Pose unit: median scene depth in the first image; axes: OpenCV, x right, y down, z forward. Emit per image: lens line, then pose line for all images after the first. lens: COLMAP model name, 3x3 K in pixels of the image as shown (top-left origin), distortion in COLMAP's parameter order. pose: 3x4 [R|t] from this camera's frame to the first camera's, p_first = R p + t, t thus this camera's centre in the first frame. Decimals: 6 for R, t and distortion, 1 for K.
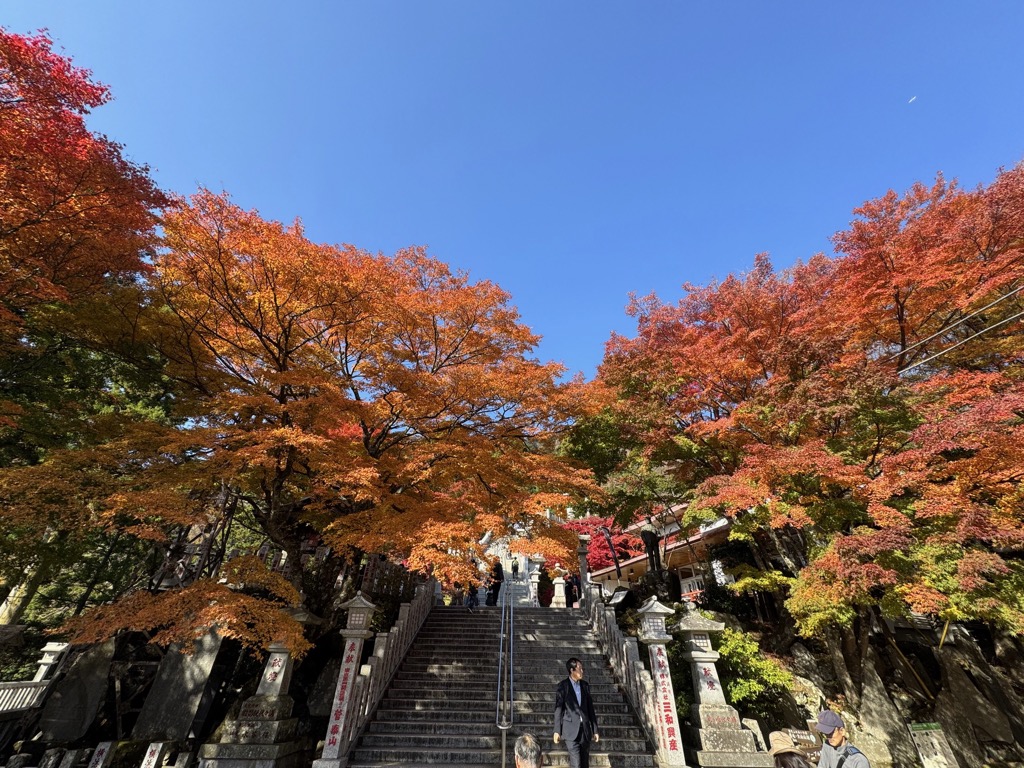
lens RADIAL K [[407.8, 0, 512.0], [0, 407.8, 384.0], [0, 0, 1]] dist [-0.001401, -0.000078]
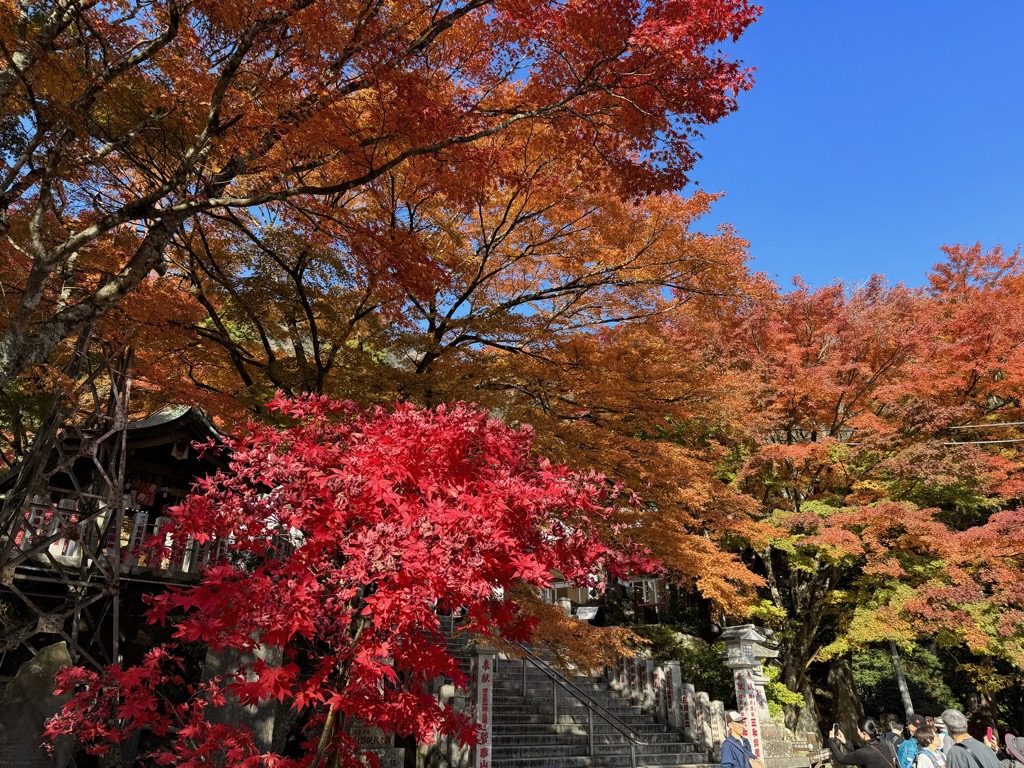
lens RADIAL K [[714.6, 0, 512.0], [0, 714.6, 384.0], [0, 0, 1]] dist [0.001584, -0.000777]
pose [[0.868264, 0.195656, 0.455890, -1.086123], [-0.280814, 0.951387, 0.126514, -0.091095], [-0.408975, -0.237868, 0.880999, -0.153379]]
